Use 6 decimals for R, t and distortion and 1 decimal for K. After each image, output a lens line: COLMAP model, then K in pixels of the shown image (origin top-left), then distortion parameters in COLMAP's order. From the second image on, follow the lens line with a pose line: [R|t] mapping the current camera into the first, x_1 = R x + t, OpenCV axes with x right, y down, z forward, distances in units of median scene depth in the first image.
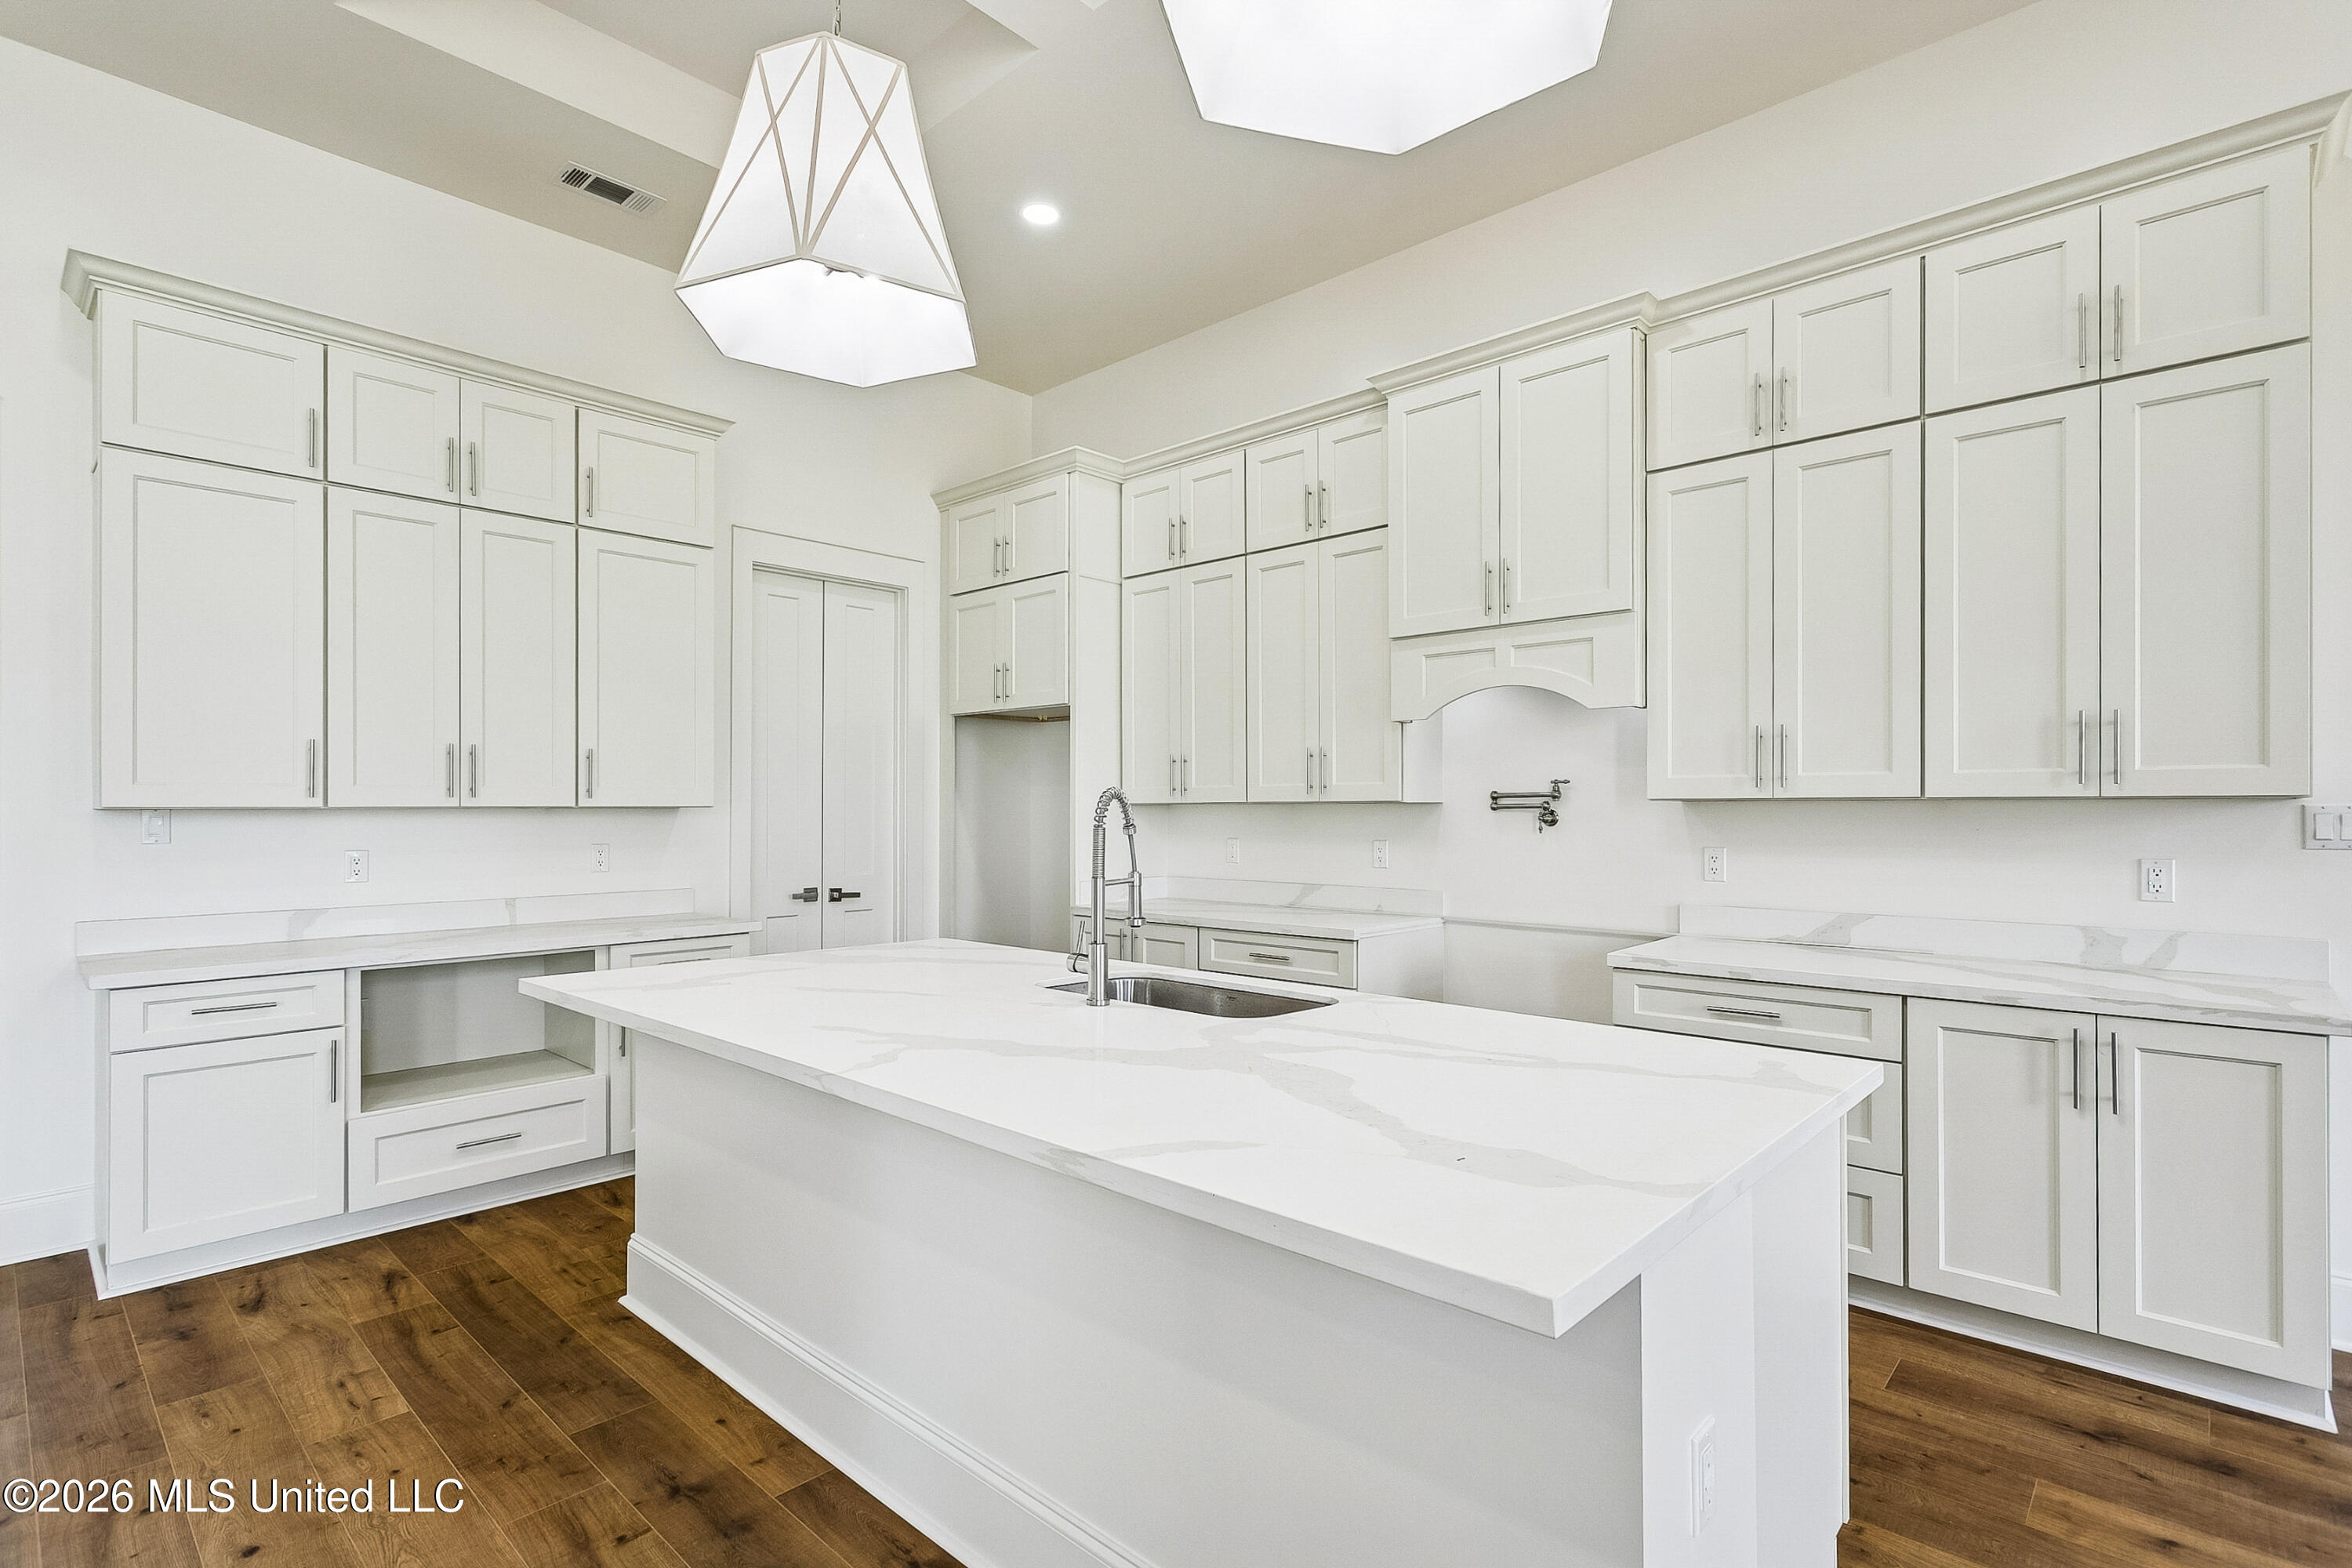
lens RADIAL K [[1132.6, 0, 1170.8], [0, 1132.6, 793.0], [0, 0, 1]] dist [0.005638, 0.000849]
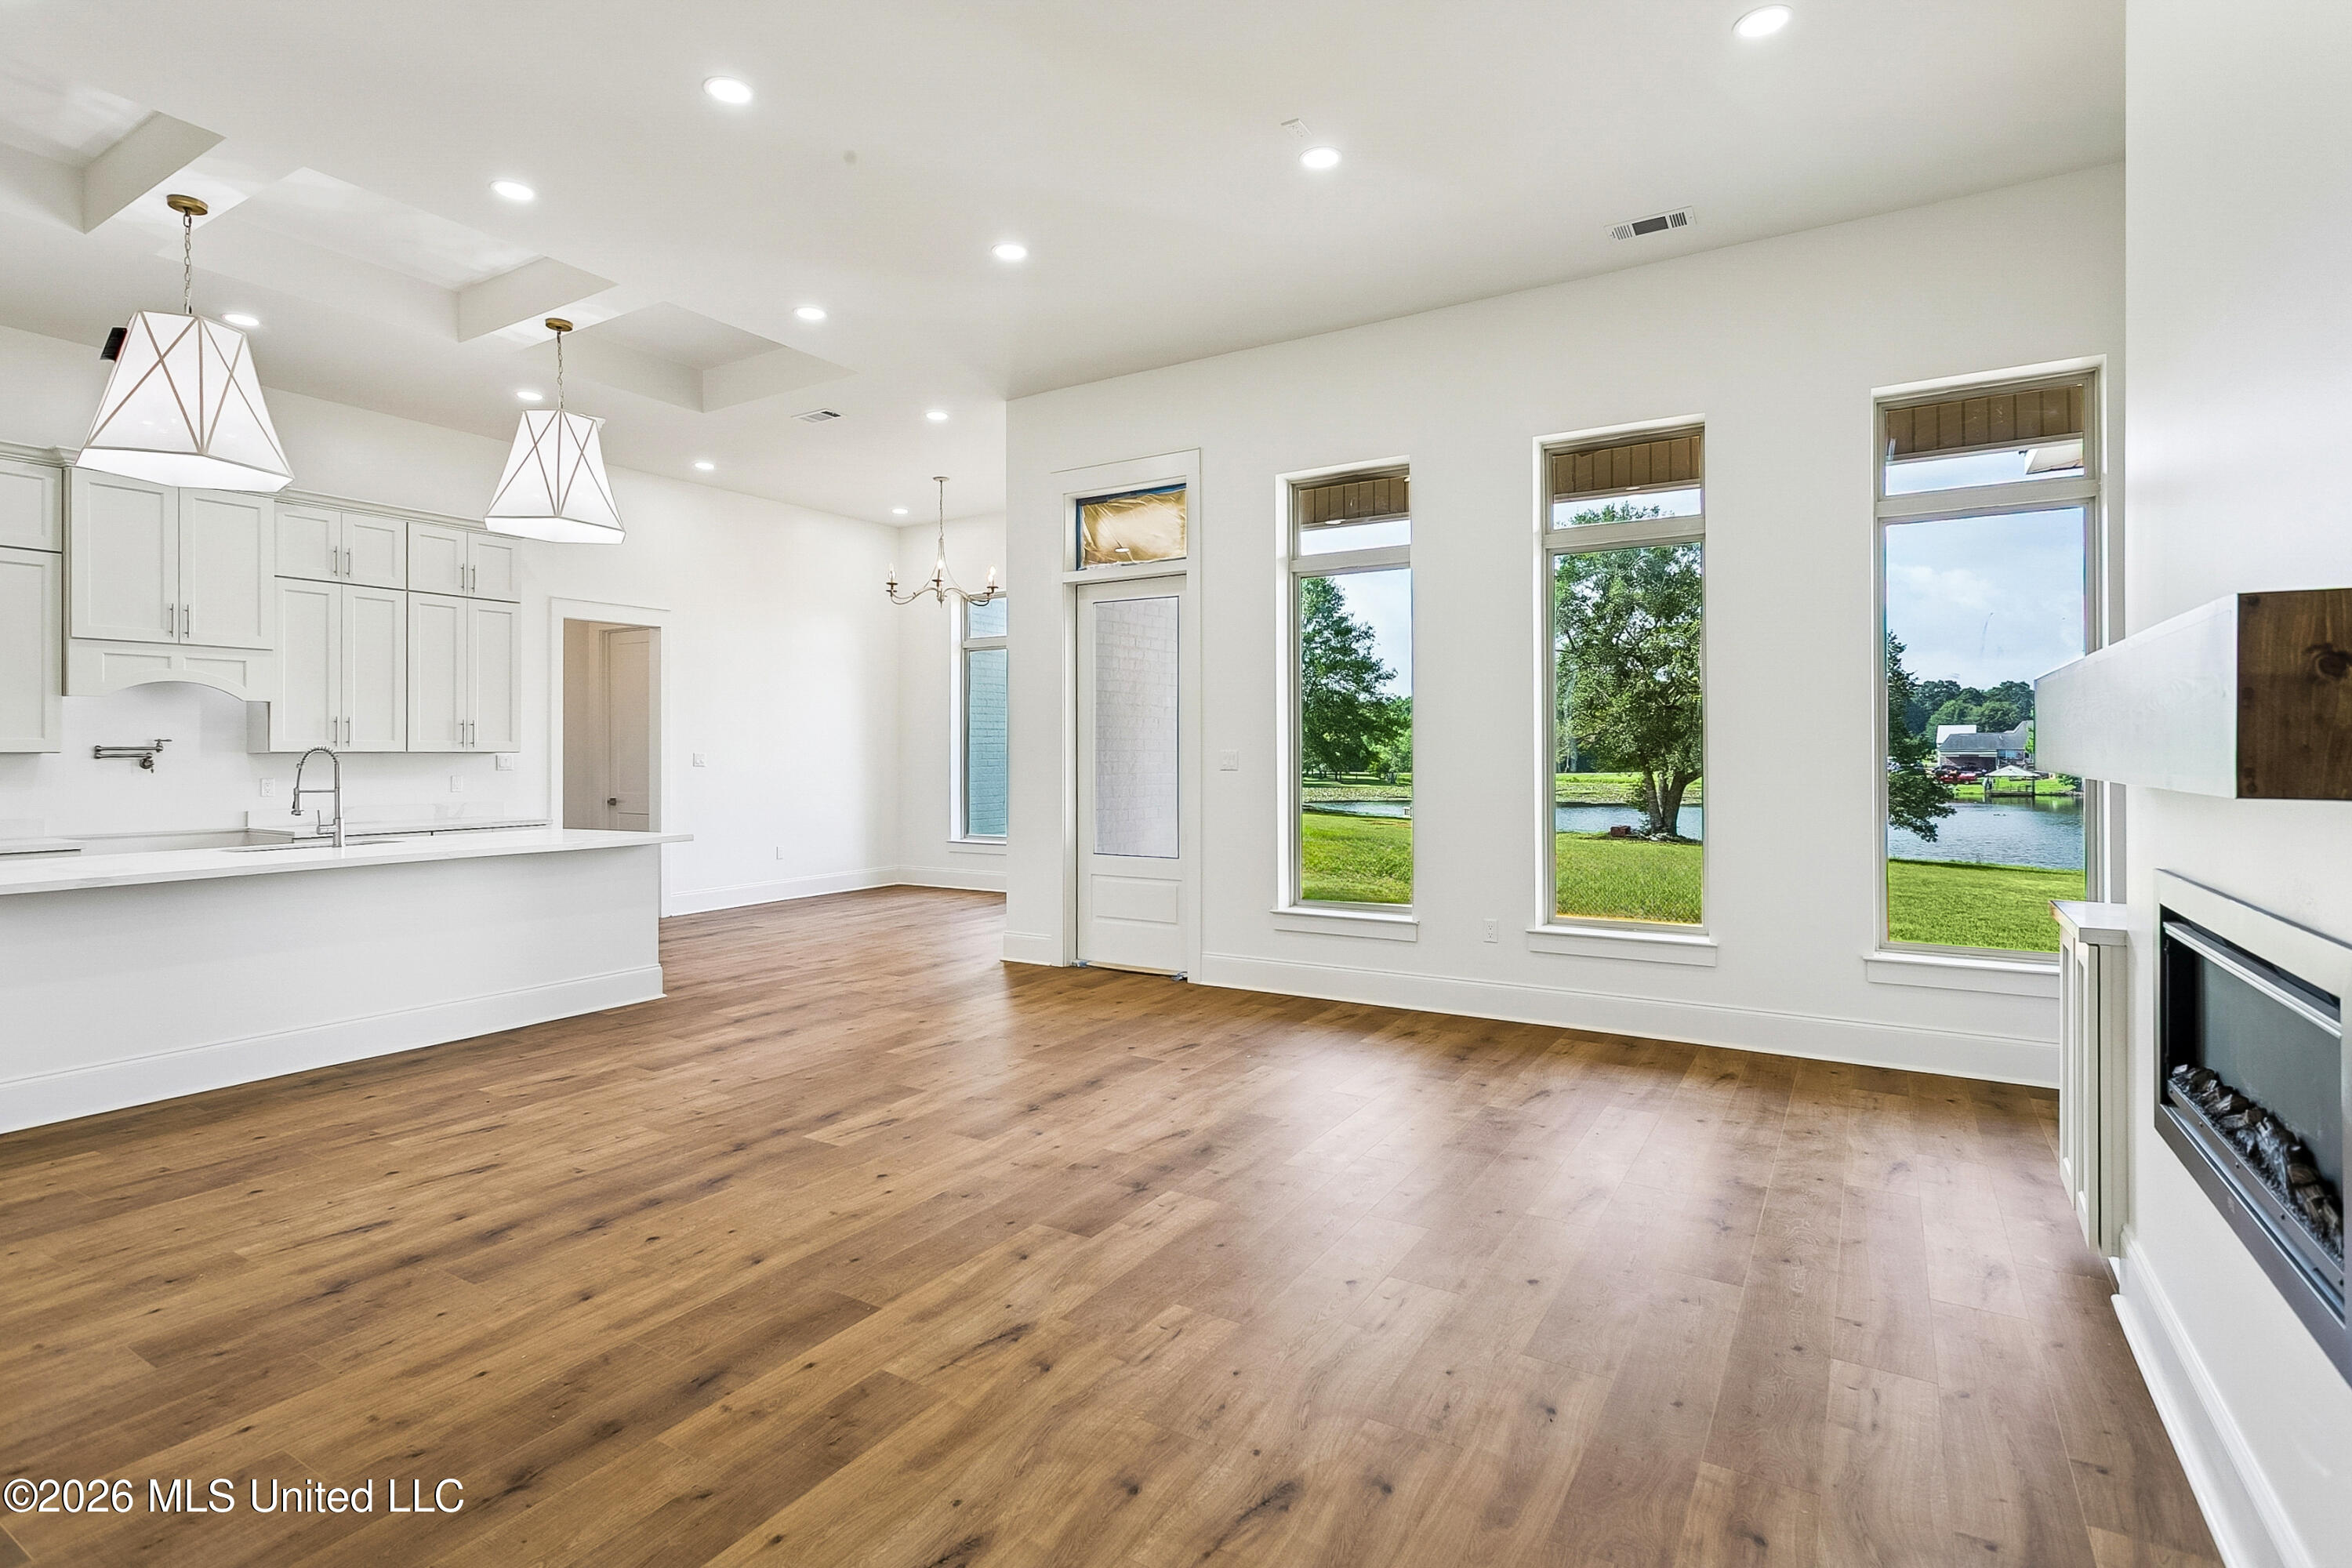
lens RADIAL K [[1132.6, 0, 1170.9], [0, 1132.6, 773.6], [0, 0, 1]] dist [0.005638, 0.000849]
pose [[-0.181238, -0.009419, 0.983394, -1.539934], [-0.002456, 0.999955, 0.009125, 0.019348], [-0.983436, -0.000761, -0.181253, -0.105317]]
